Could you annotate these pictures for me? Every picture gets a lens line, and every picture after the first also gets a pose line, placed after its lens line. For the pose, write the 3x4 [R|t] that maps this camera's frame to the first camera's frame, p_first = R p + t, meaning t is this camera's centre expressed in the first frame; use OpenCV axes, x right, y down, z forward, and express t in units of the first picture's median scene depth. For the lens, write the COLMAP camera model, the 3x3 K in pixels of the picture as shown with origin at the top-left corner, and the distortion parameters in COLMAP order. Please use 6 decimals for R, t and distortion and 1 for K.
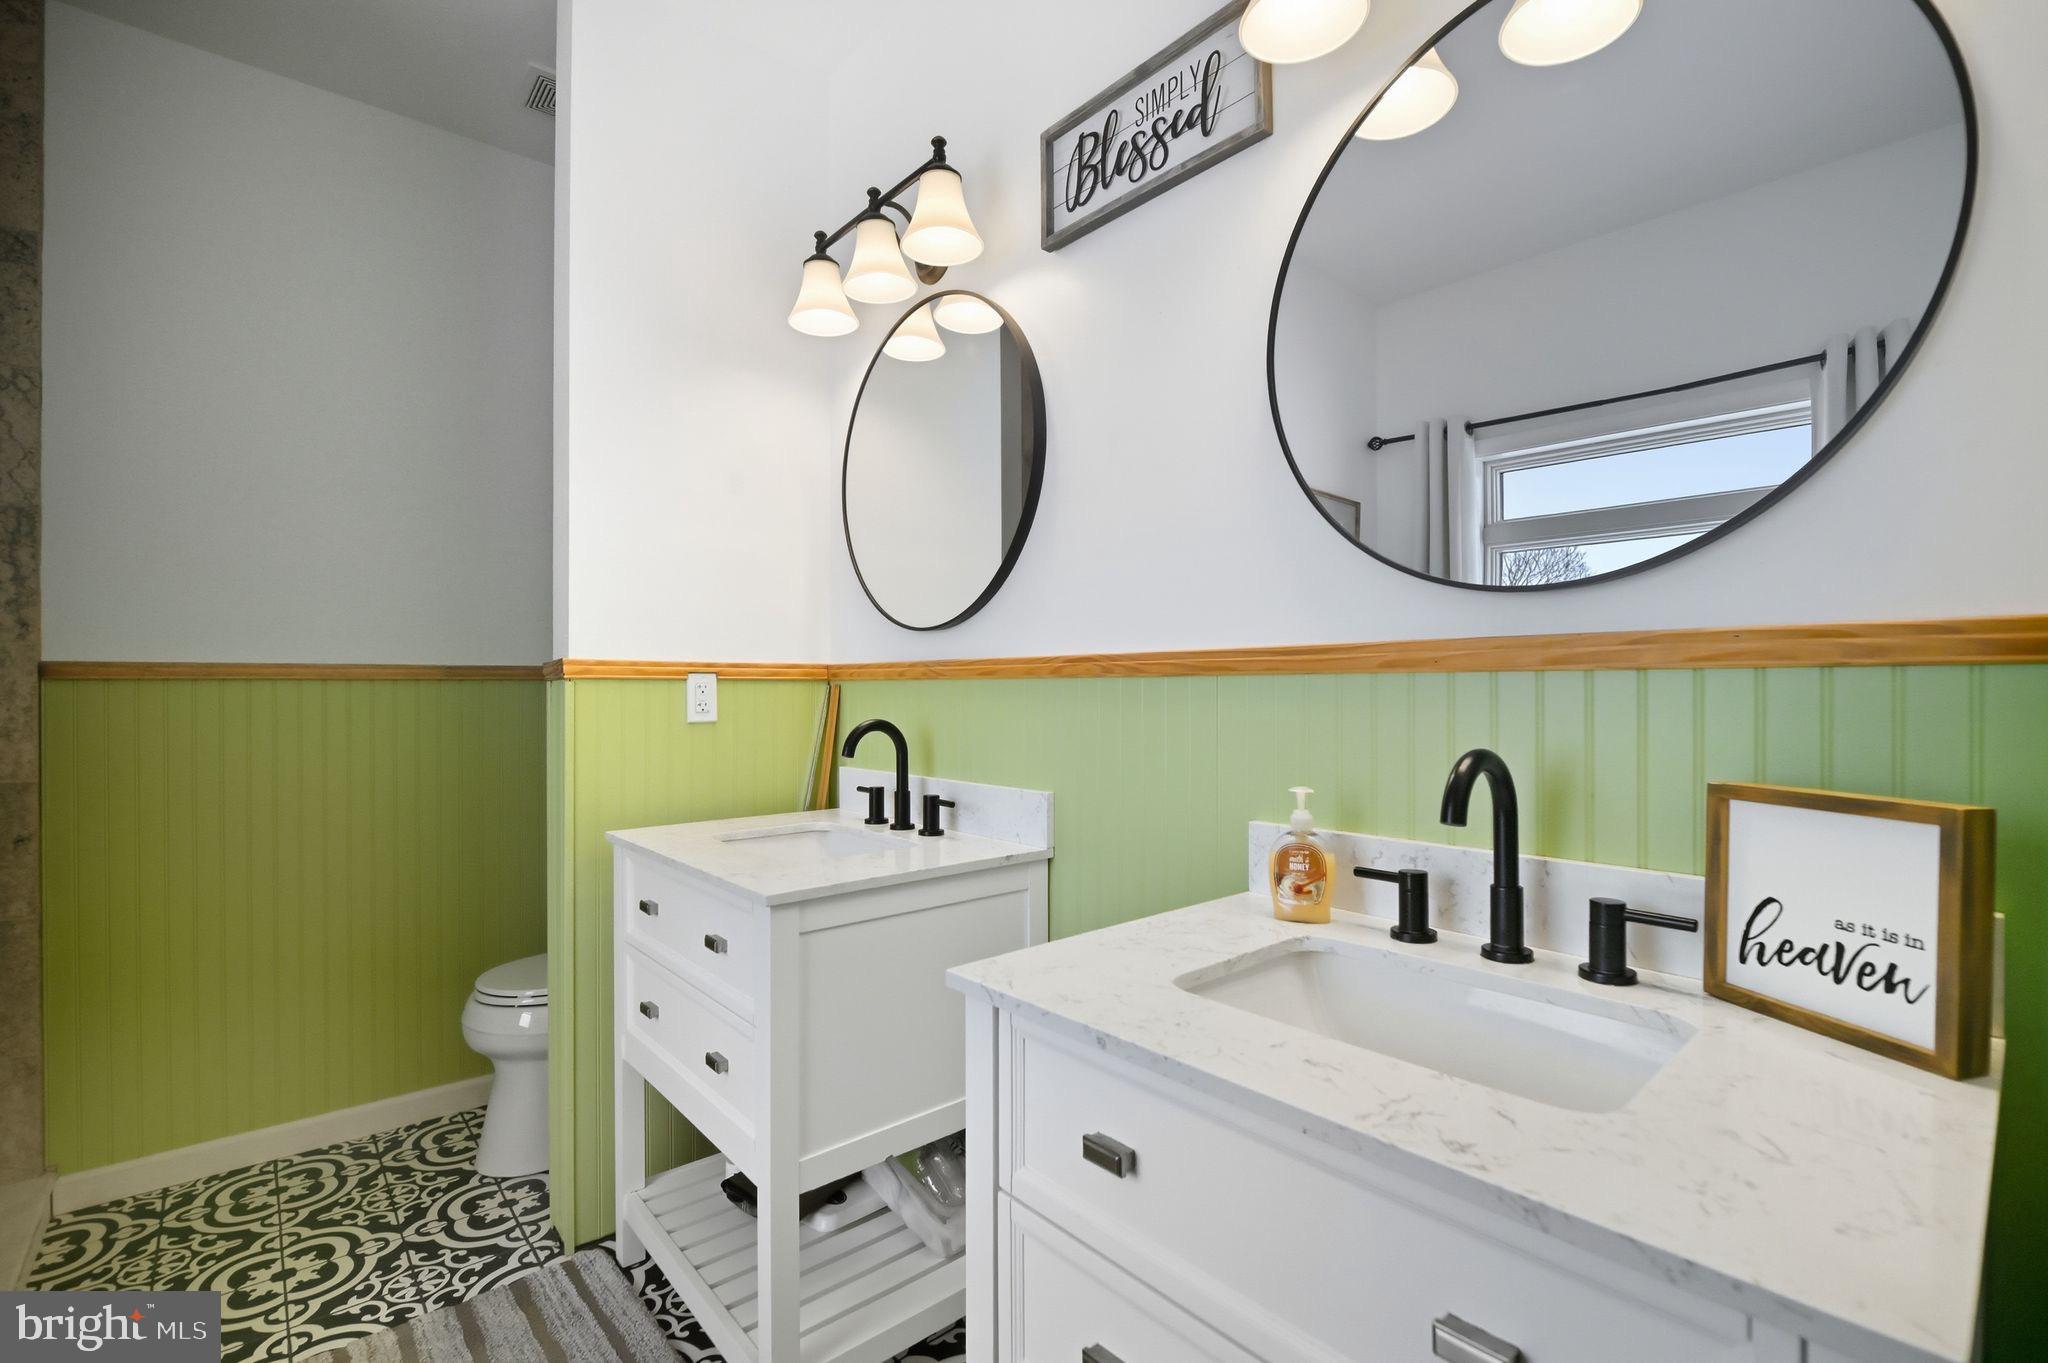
lens RADIAL K [[907.7, 0, 1024.1], [0, 907.7, 679.7], [0, 0, 1]] dist [-0.007048, -0.003411]
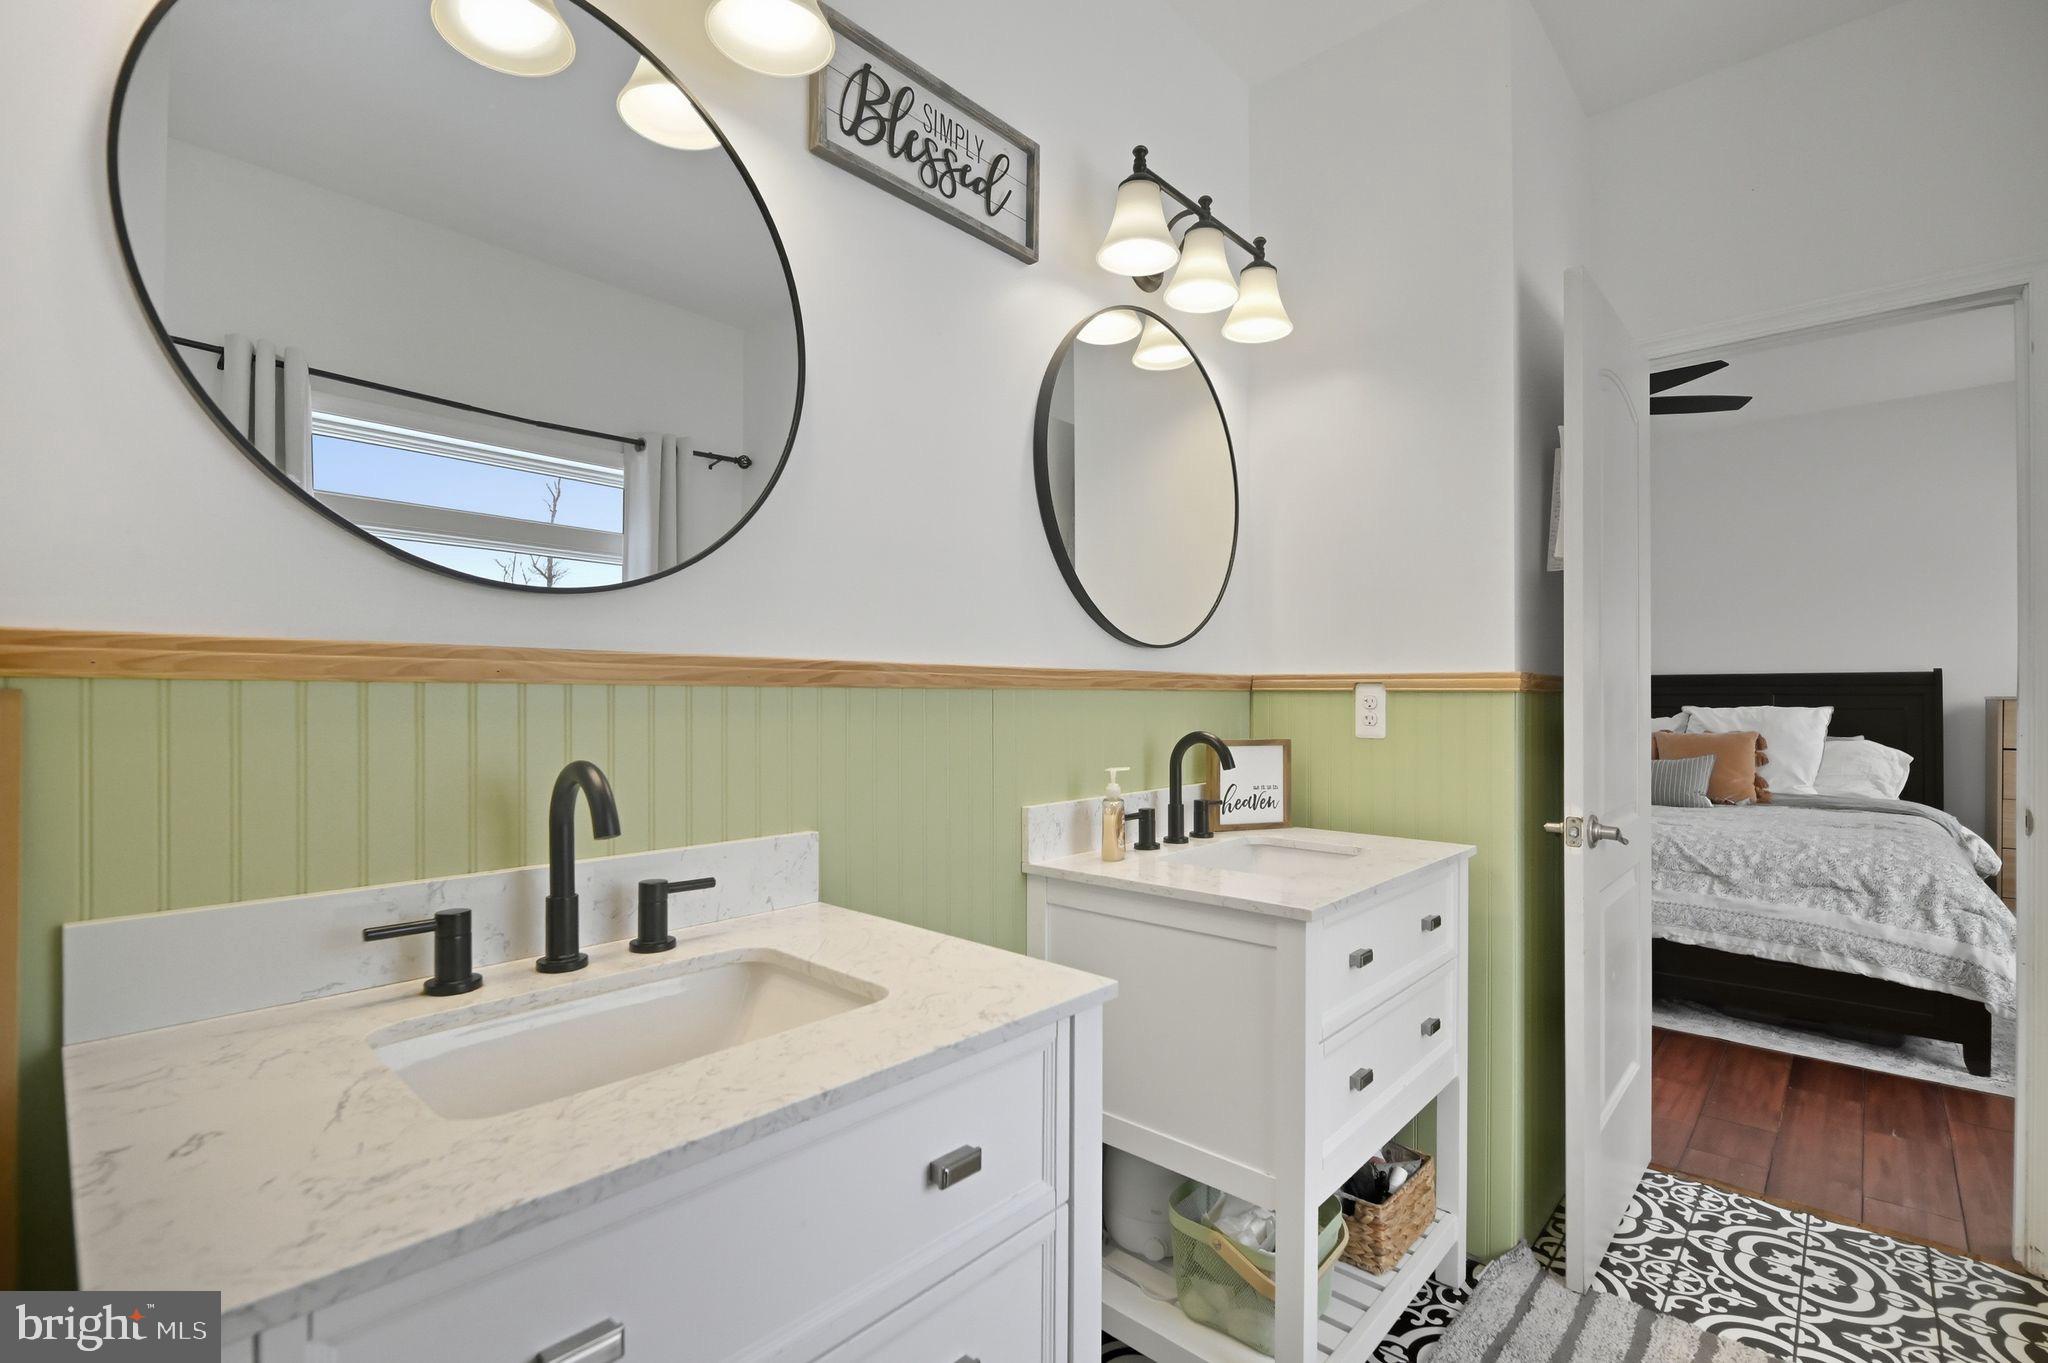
lens RADIAL K [[907.7, 0, 1024.7], [0, 907.7, 697.8], [0, 0, 1]] dist [-0.007048, -0.003411]
pose [[-0.108718, -0.000190, 0.994073, -0.893031], [-0.011455, 0.999934, -0.001062, 0.006342], [-0.994007, -0.011502, -0.108713, 1.024468]]
